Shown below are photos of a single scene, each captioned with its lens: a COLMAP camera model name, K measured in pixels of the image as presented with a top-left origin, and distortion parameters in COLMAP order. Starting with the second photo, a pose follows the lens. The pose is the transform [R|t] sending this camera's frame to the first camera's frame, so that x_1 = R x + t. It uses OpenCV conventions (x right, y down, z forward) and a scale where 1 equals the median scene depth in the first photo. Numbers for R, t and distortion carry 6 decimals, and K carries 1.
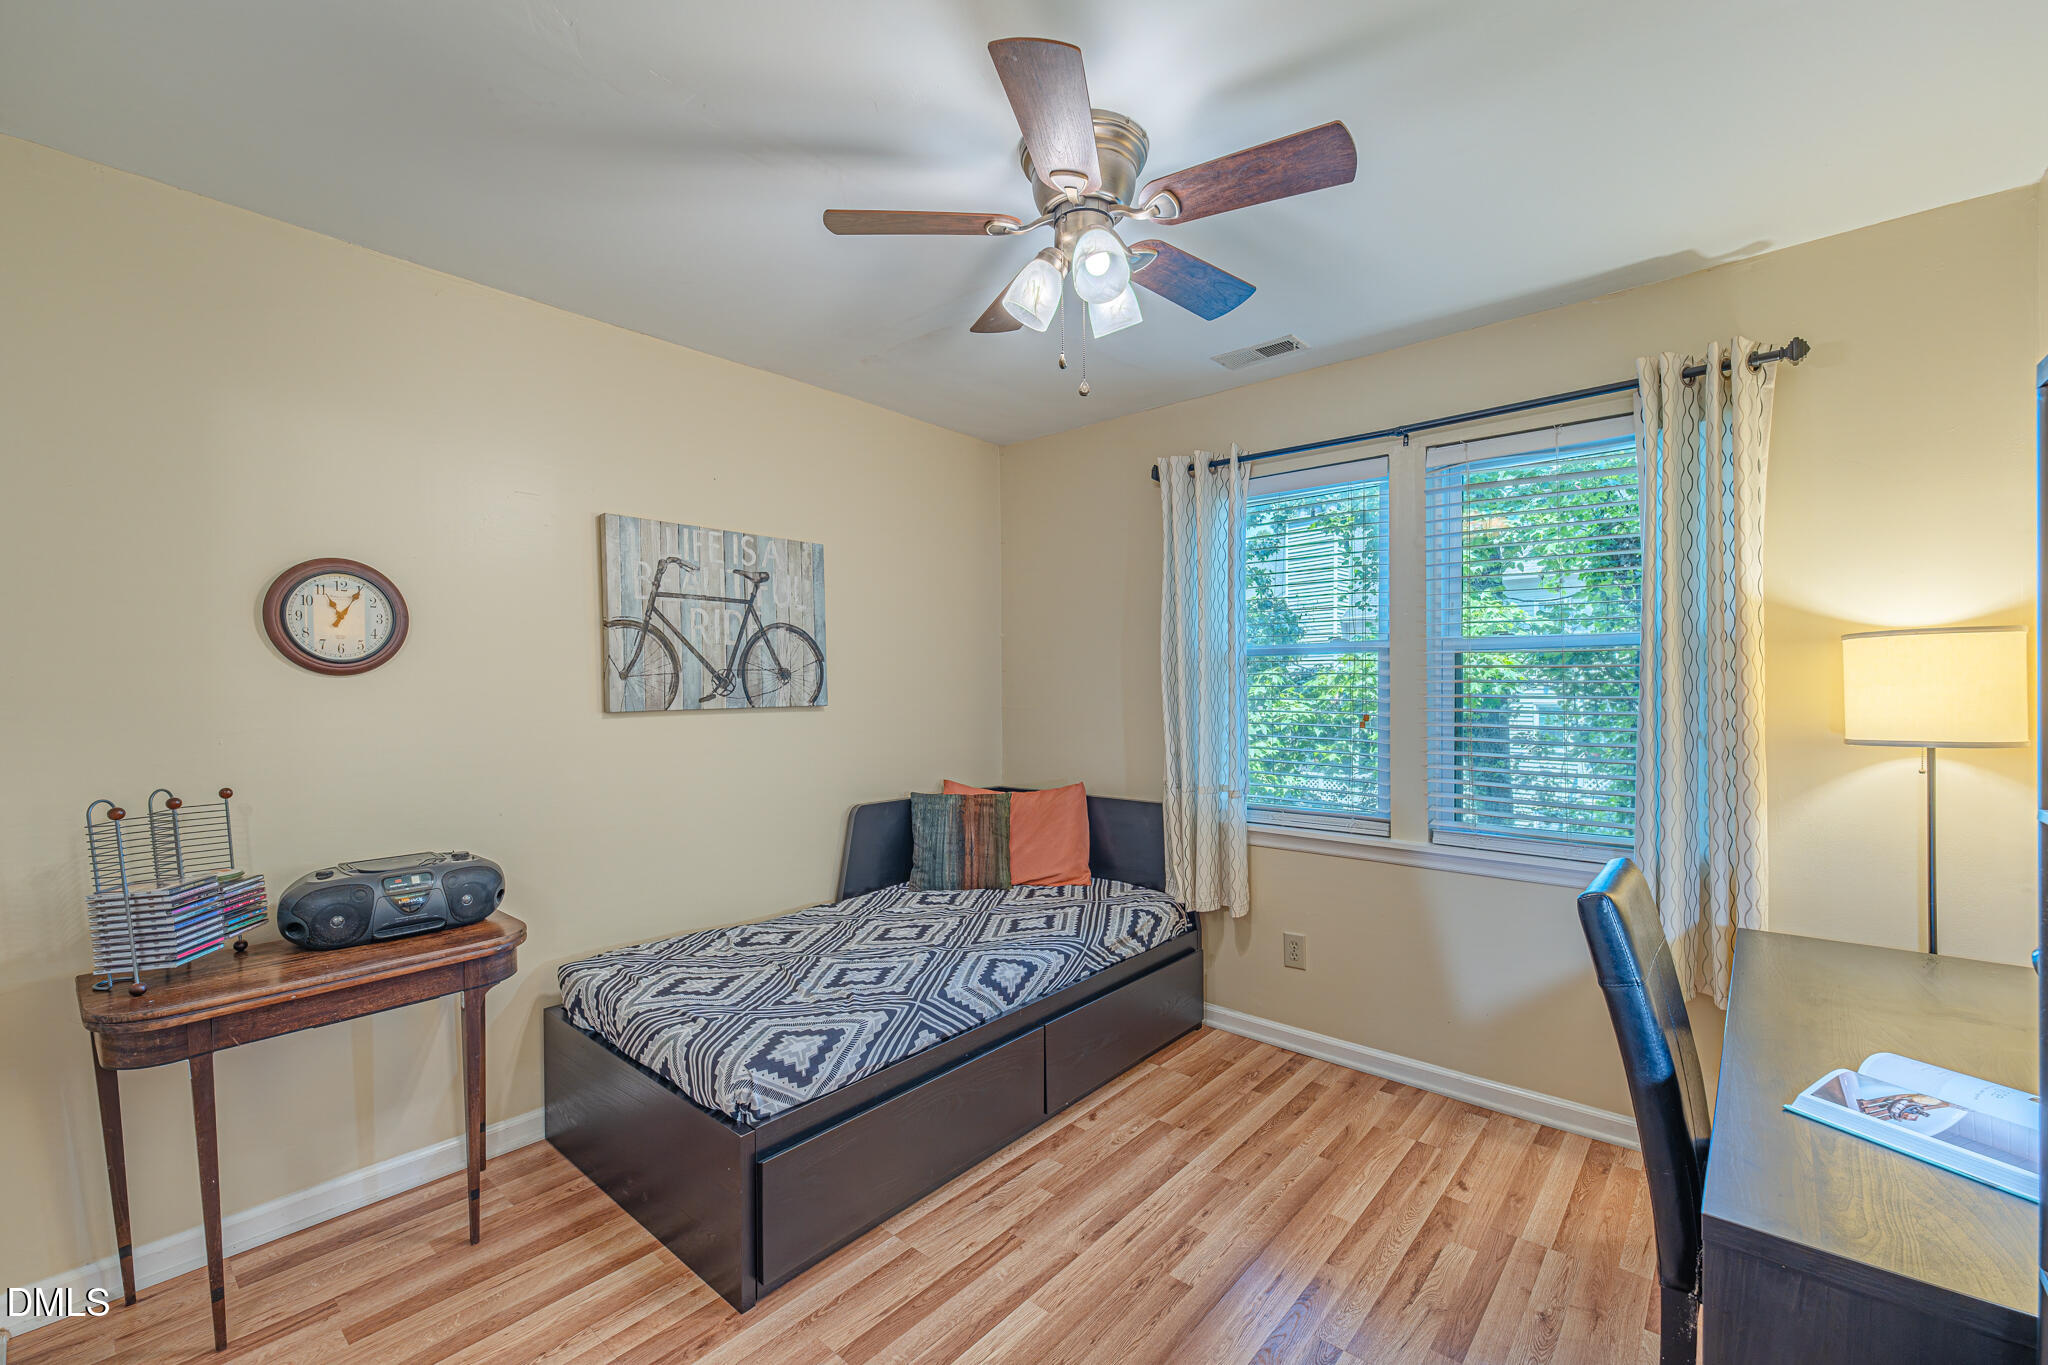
lens RADIAL K [[849.4, 0, 1026.8], [0, 849.4, 677.4], [0, 0, 1]] dist [0.000661, 0.000216]
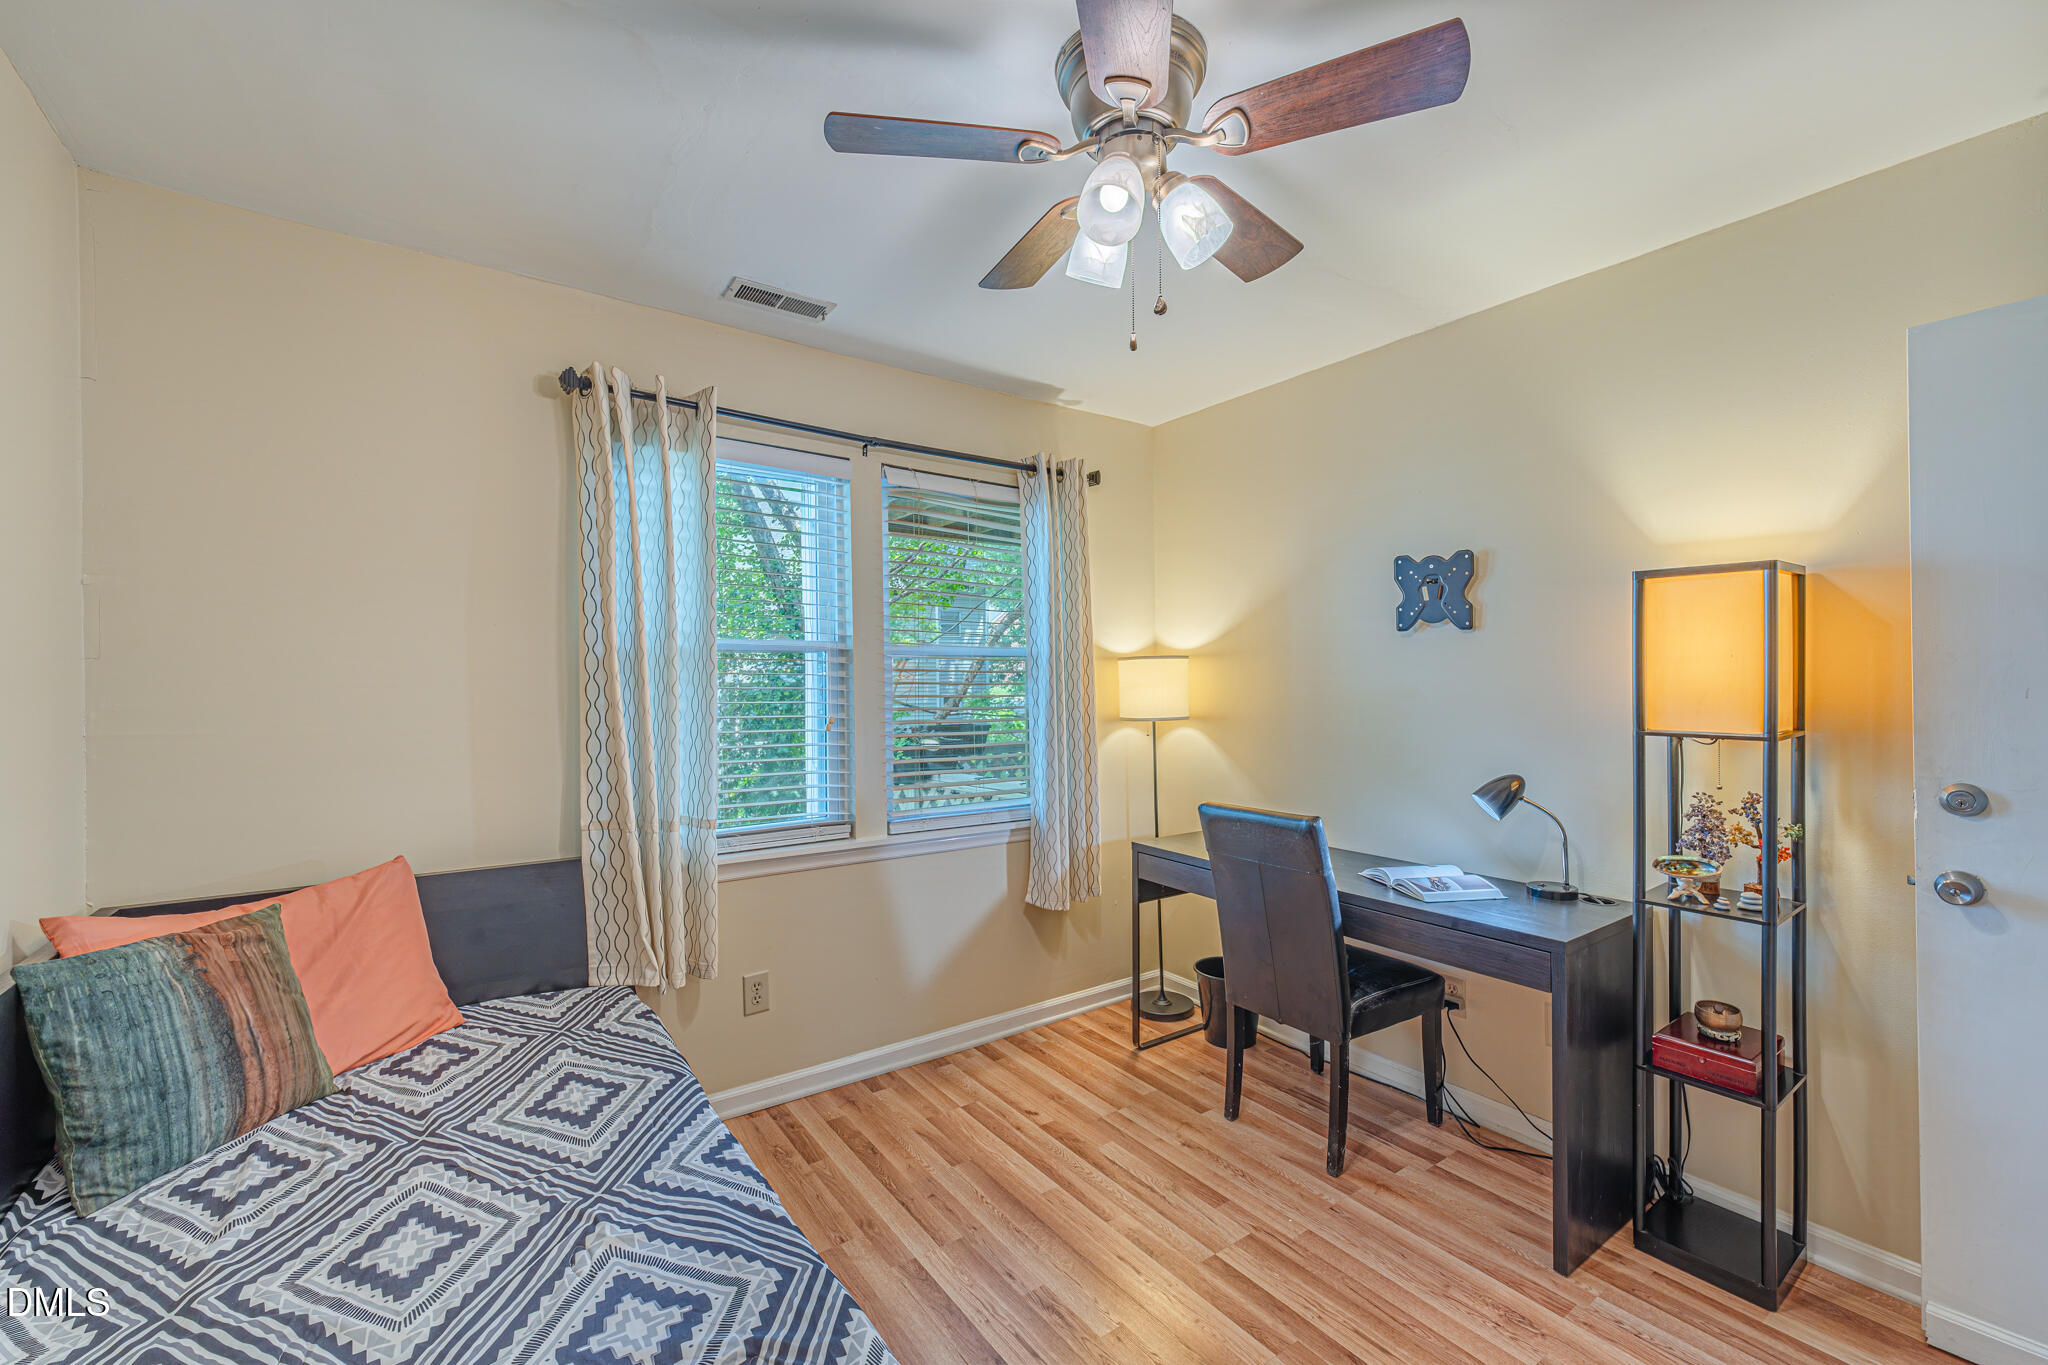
lens RADIAL K [[832.5, 0, 1007.3], [0, 832.5, 678.4], [0, 0, 1]] dist [0.015266, -0.000248]
pose [[0.246064, 0.012857, 0.969168, -0.475728], [-0.013438, 0.999861, -0.009852, 0.004459], [-0.969161, -0.010600, 0.246202, 0.568986]]
